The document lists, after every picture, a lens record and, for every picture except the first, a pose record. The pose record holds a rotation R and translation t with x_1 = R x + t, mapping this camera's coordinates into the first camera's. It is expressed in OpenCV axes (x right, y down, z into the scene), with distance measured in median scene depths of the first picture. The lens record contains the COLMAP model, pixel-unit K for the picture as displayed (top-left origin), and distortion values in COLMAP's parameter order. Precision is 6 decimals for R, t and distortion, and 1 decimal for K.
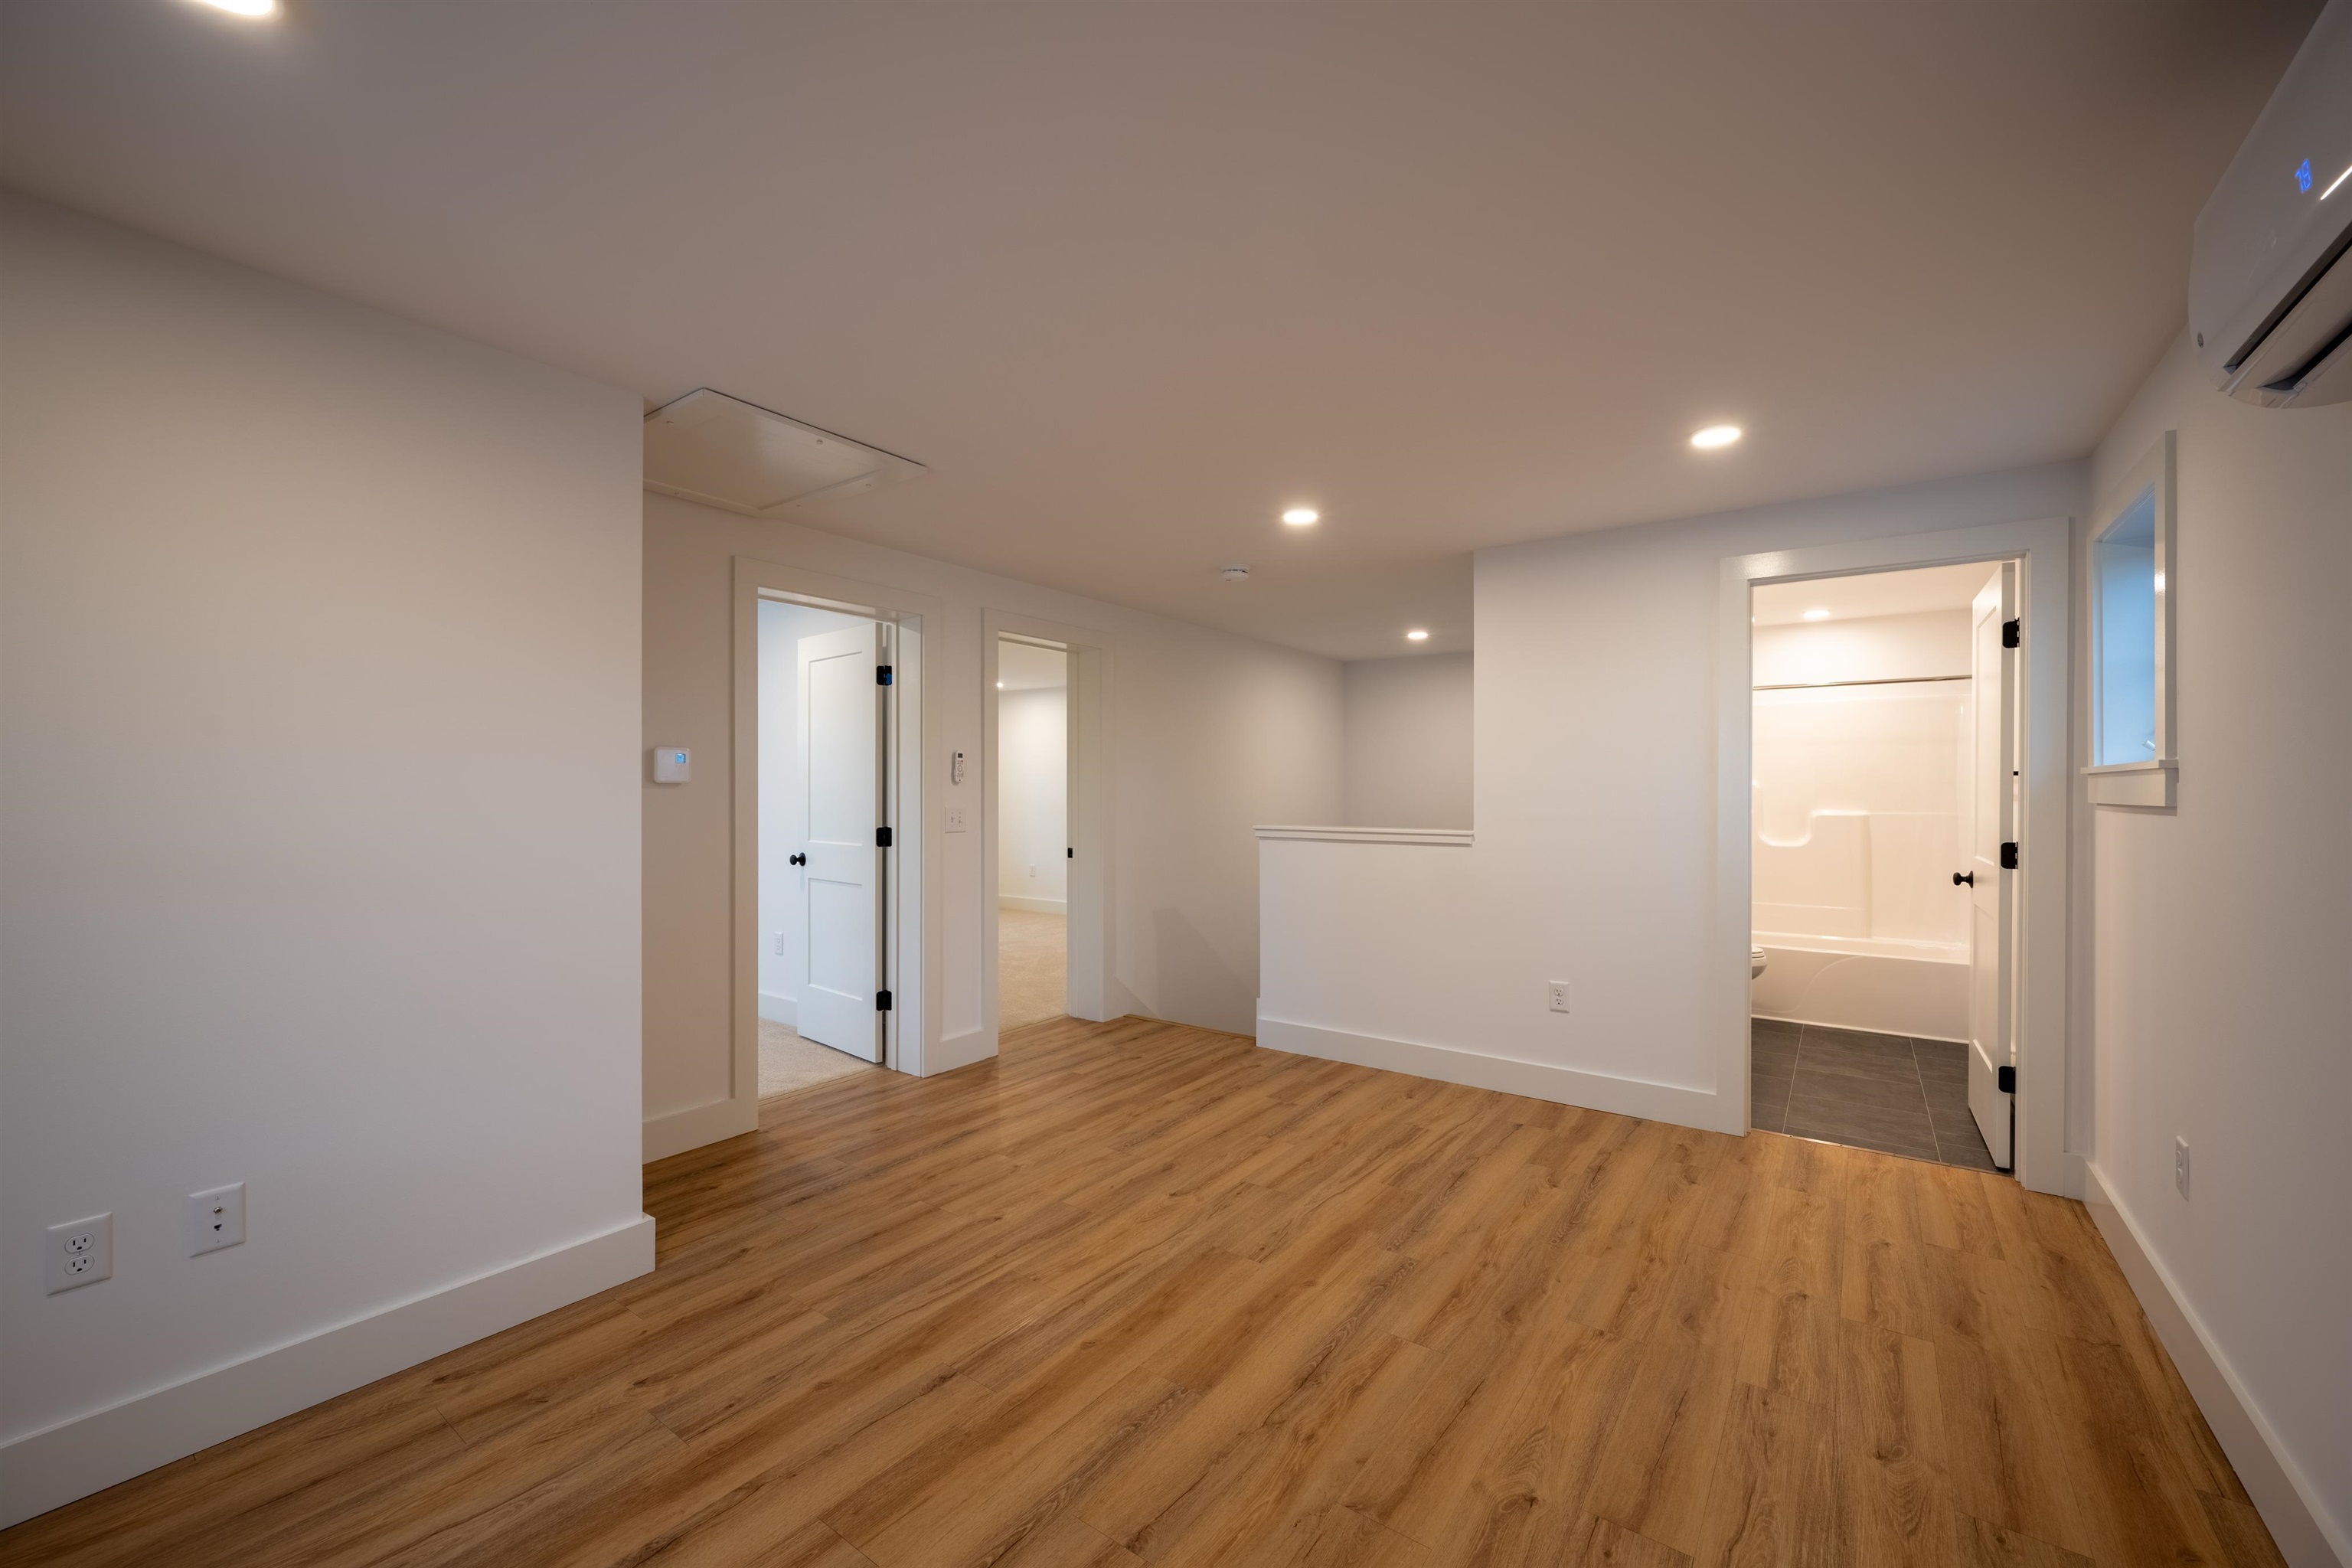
lens RADIAL K [[946.1, 0, 1177.8], [0, 946.1, 791.8], [0, 0, 1]] dist [-0.000494, -0.000554]
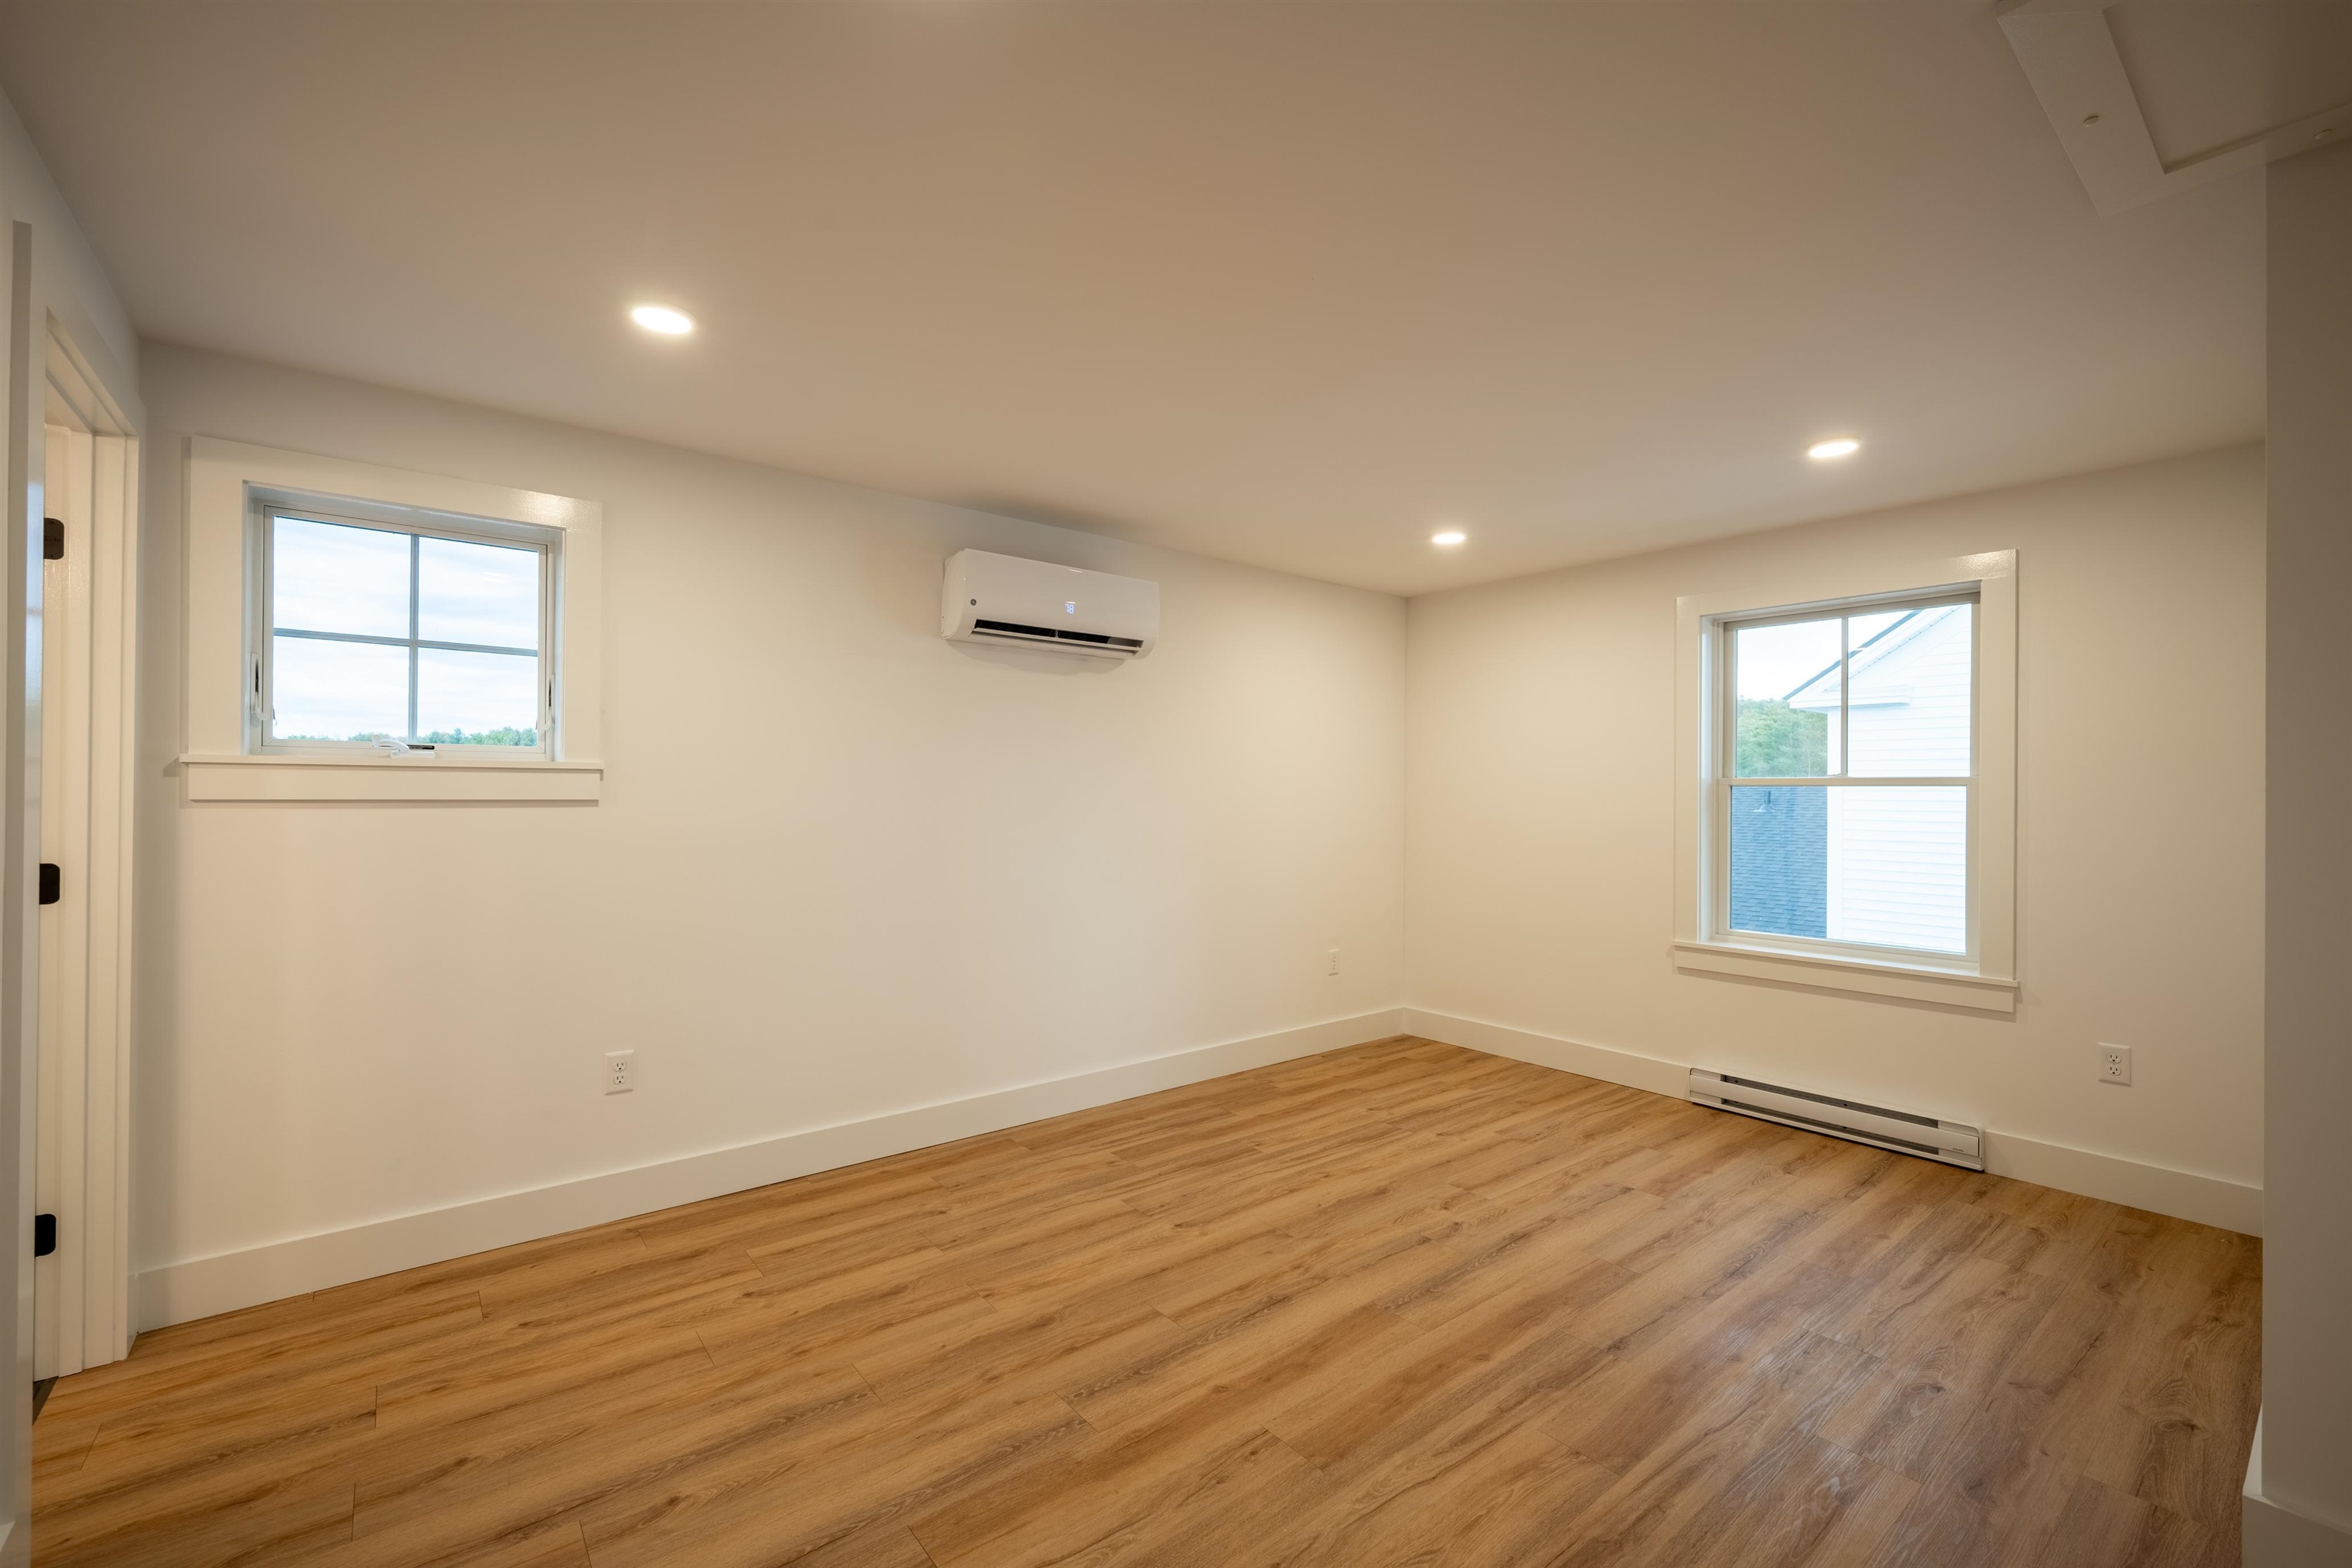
lens RADIAL K [[978.2, 0, 1176.0], [0, 978.2, 784.0], [0, 0, 1]] dist [0.000167, -0.000030]
pose [[-0.964777, -0.007110, 0.262975, -0.038443], [-0.008492, 0.999955, -0.004119, -0.006335], [-0.262934, -0.006208, -0.964794, 1.585327]]
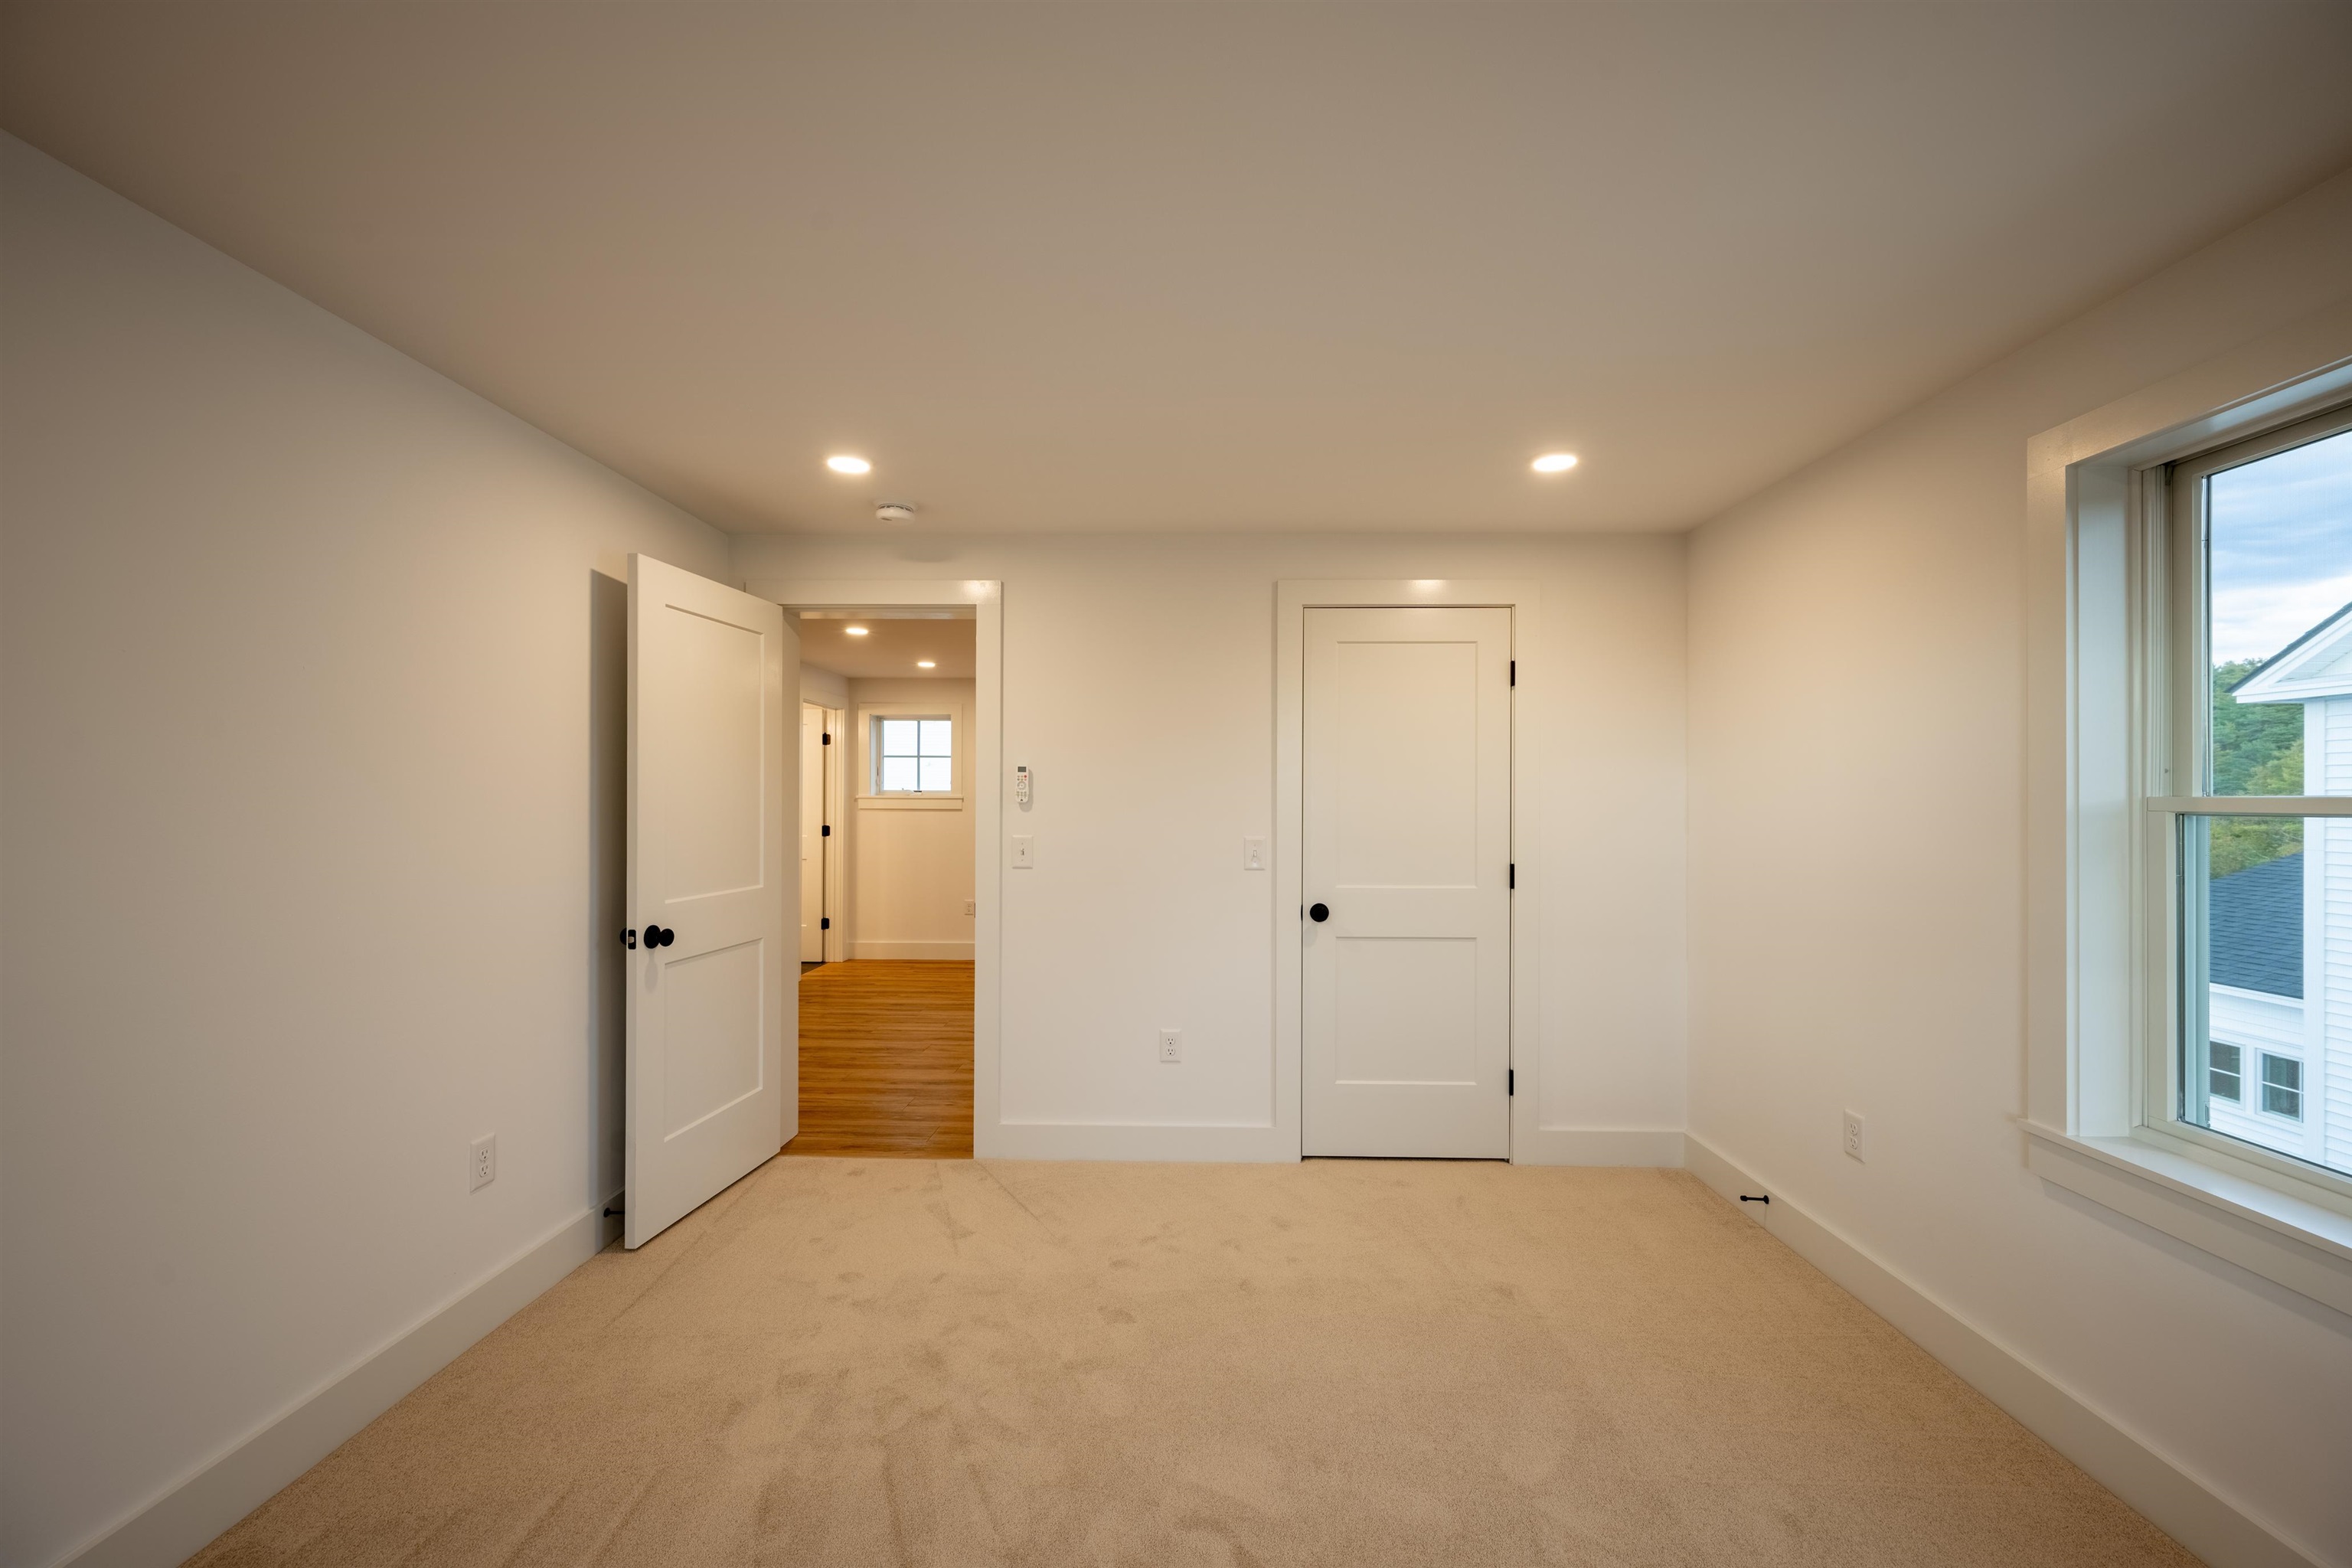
lens RADIAL K [[930.5, 0, 1184.4], [0, 930.5, 789.1], [0, 0, 1]] dist [-0.000433, 0.000241]
pose [[-0.560530, 0.005248, 0.828118, -1.766170], [-0.004764, 0.999943, -0.009562, -0.024750], [-0.828121, -0.009305, -0.560473, 1.739419]]
